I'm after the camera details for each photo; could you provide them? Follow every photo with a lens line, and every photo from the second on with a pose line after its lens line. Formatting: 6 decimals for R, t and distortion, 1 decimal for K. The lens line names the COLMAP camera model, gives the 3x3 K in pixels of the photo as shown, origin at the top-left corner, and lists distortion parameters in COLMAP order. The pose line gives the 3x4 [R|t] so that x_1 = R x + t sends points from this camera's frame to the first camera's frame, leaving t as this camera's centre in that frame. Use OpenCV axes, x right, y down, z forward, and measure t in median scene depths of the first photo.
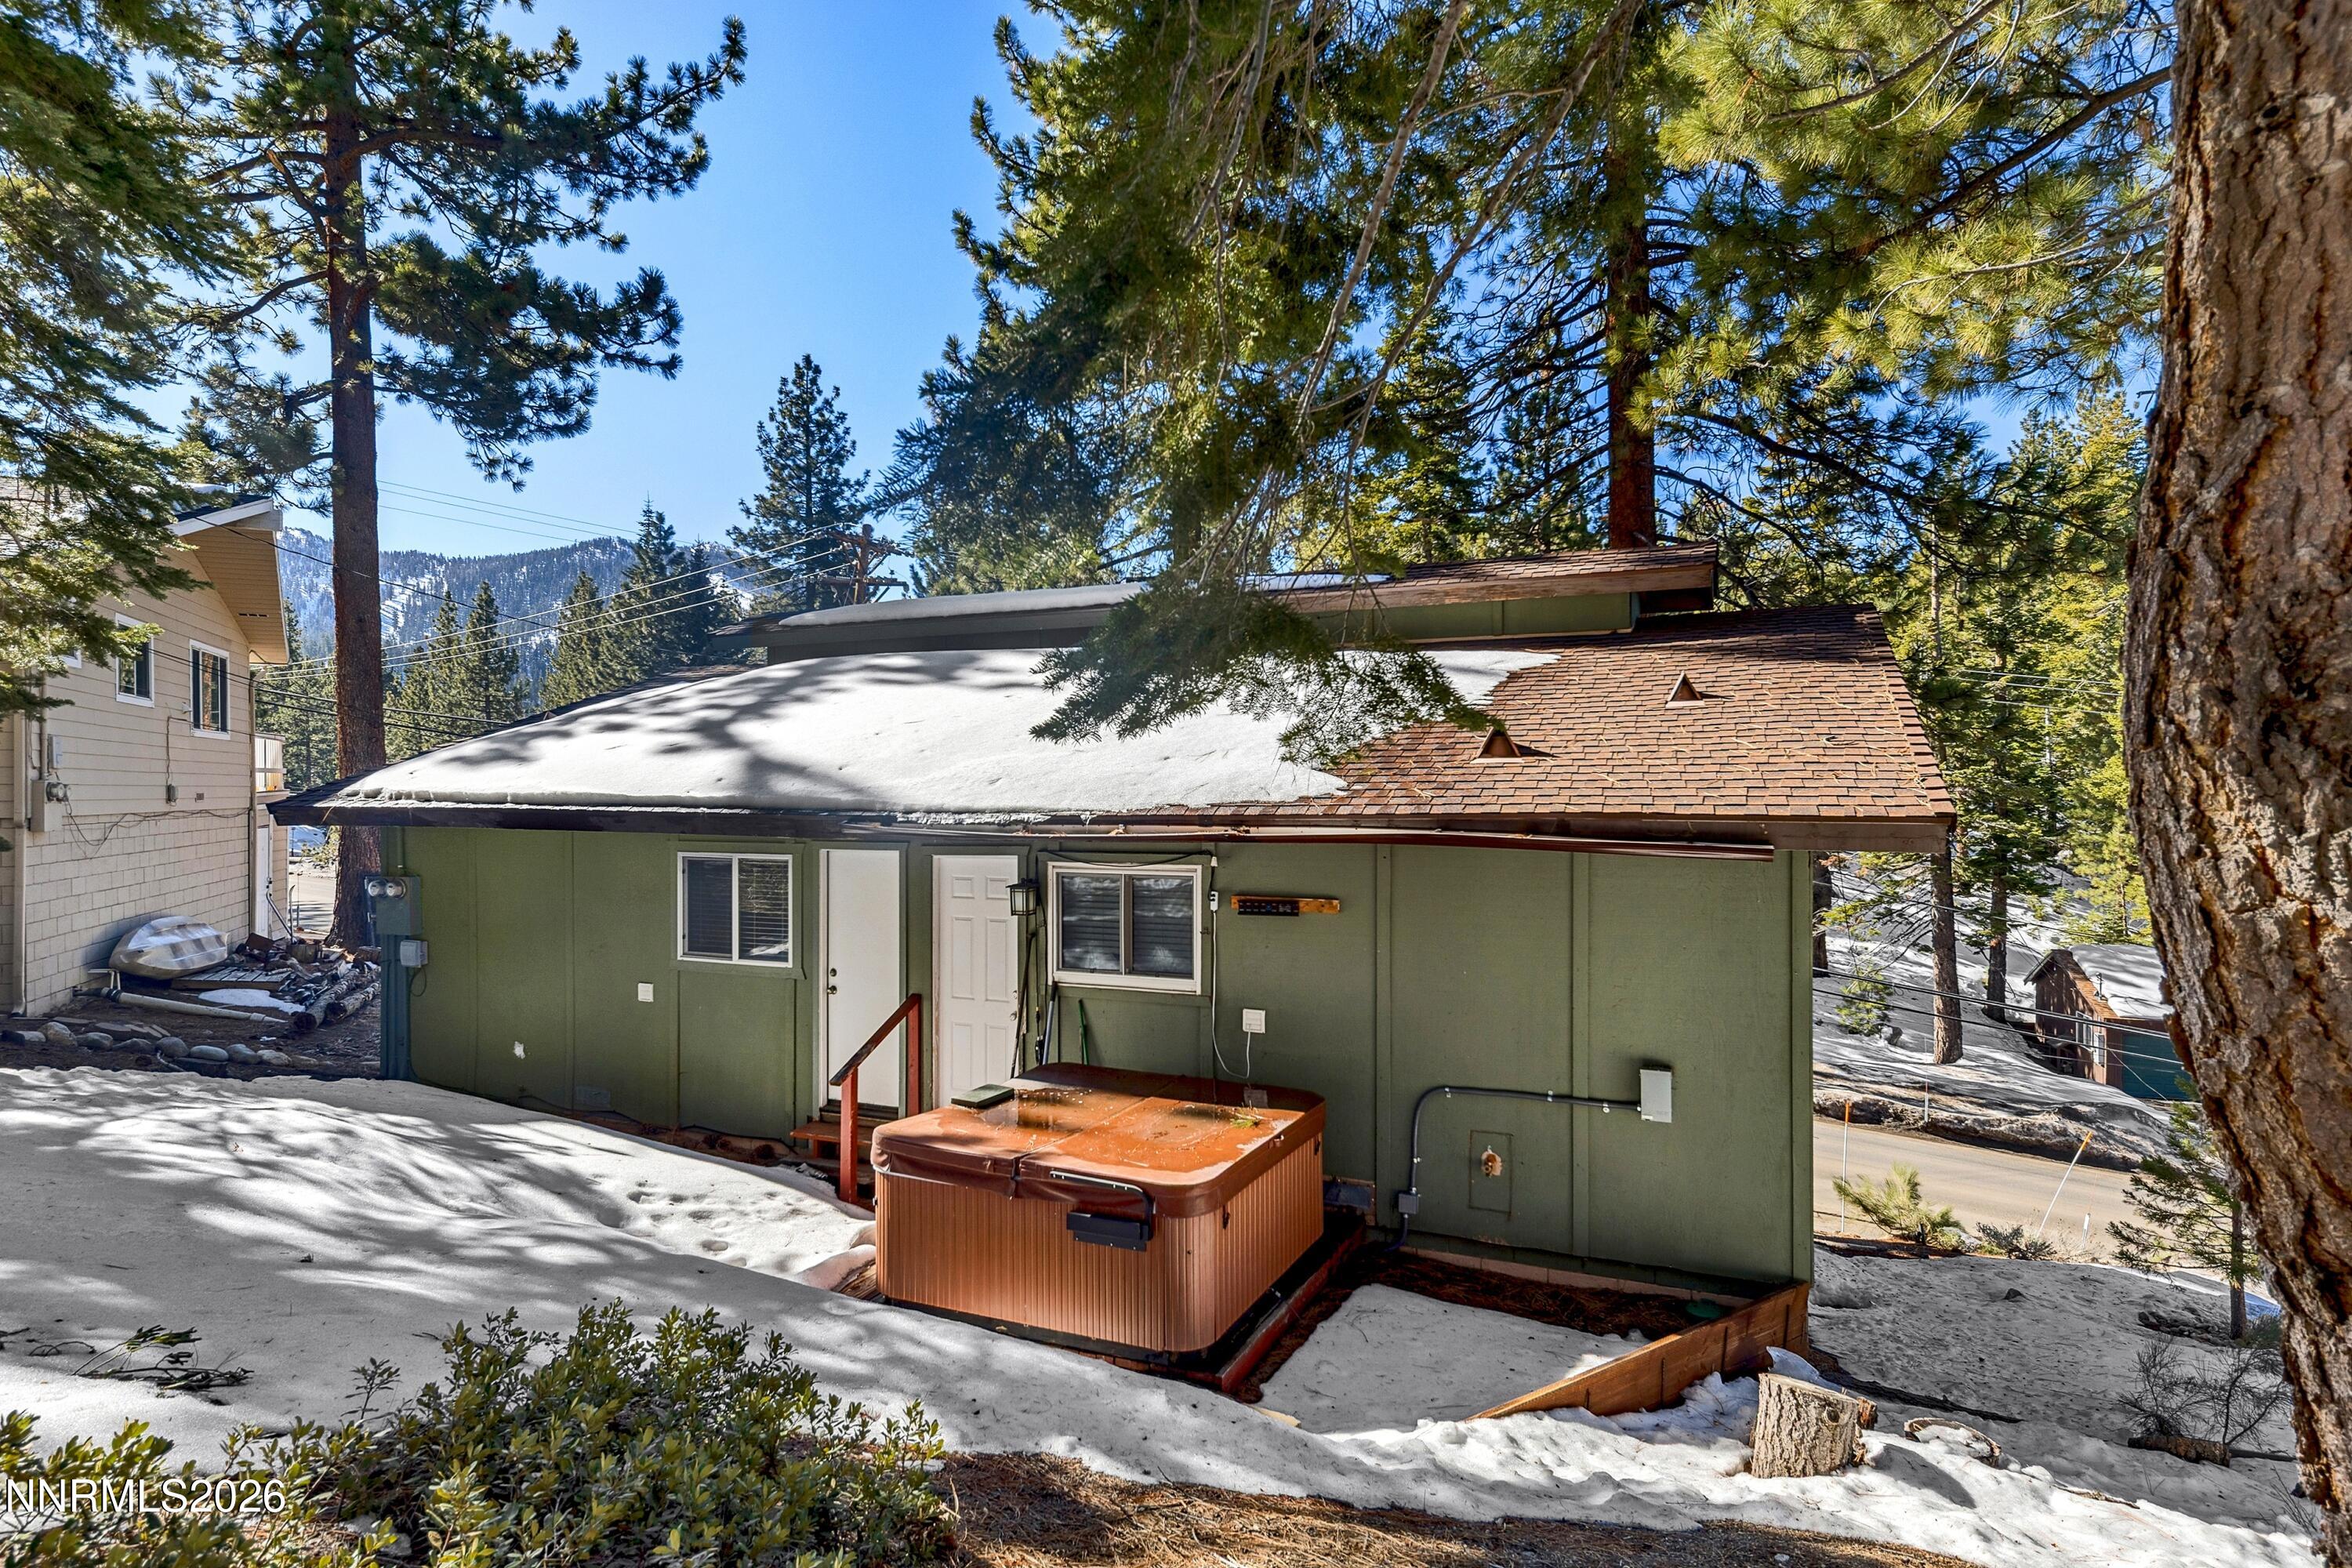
lens RADIAL K [[1085.9, 0, 1076.4], [0, 1085.9, 800.5], [0, 0, 1]] dist [0.012654, 0.000016]
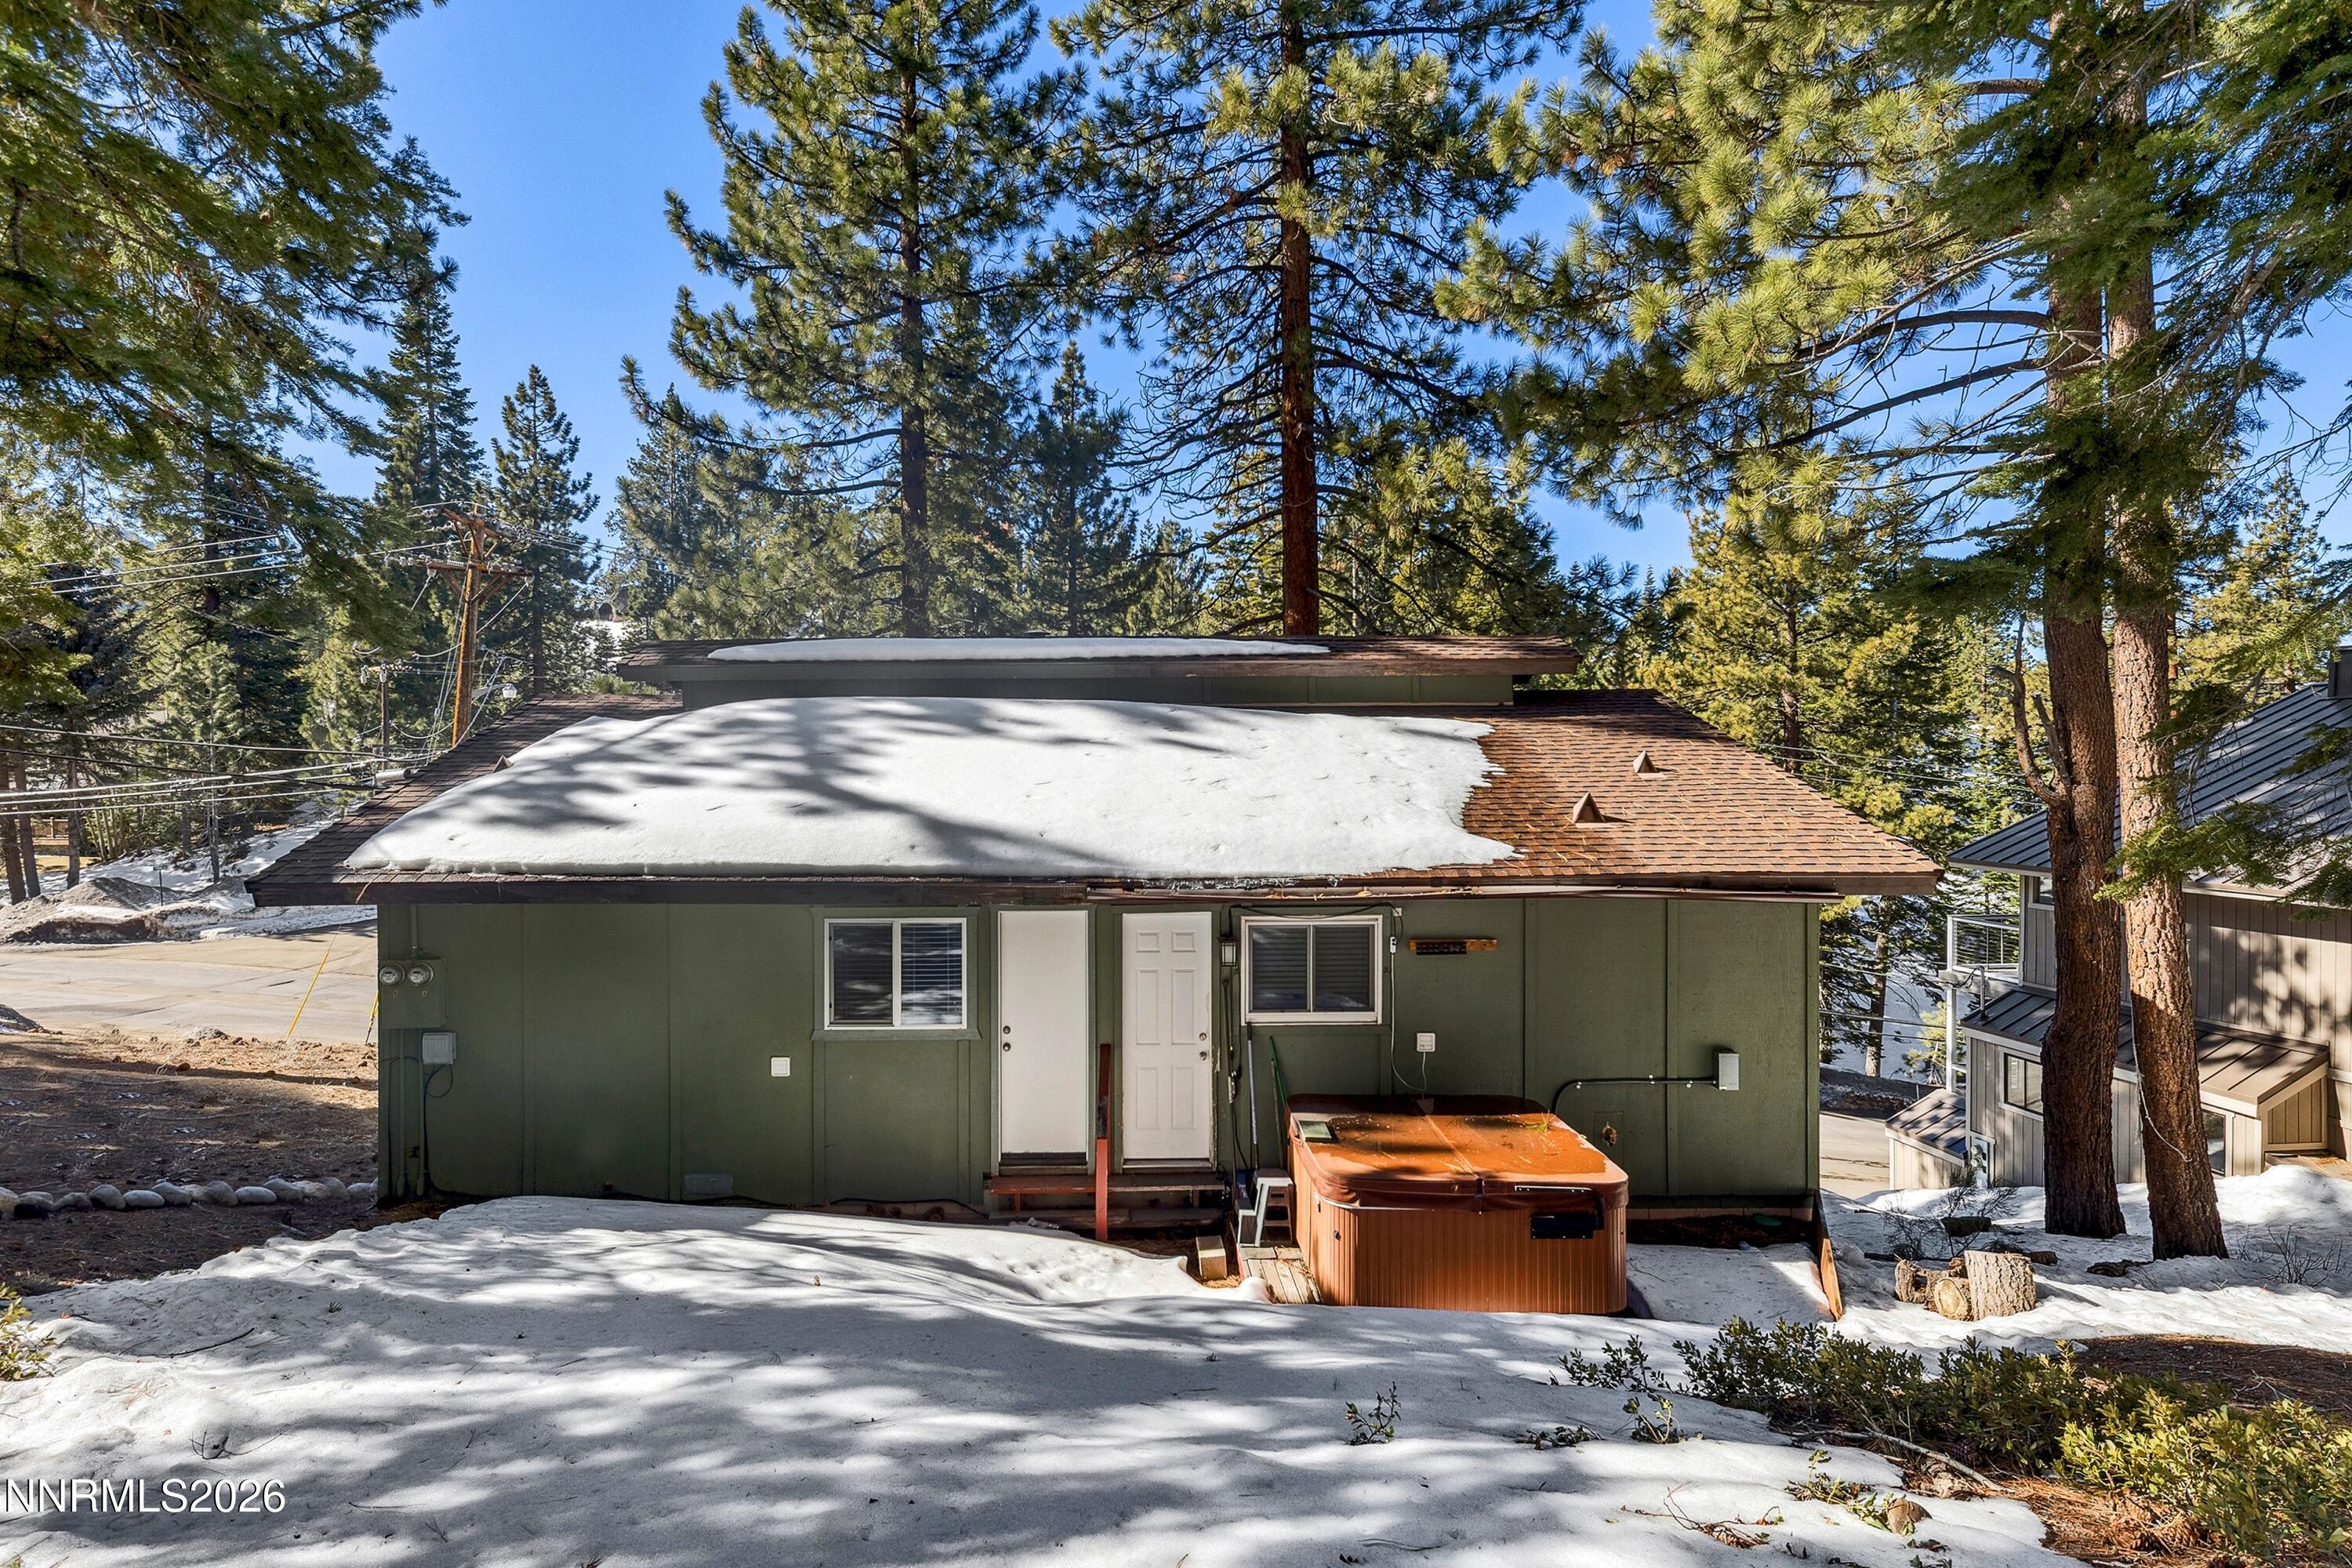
lens RADIAL K [[1085.9, 0, 1076.4], [0, 1085.9, 800.5], [0, 0, 1]] dist [0.012654, 0.000016]
pose [[0.926090, -0.006595, 0.377245, -0.599150], [0.008067, 0.999965, -0.002321, -0.060866], [-0.377217, 0.005192, 0.926110, 0.023755]]
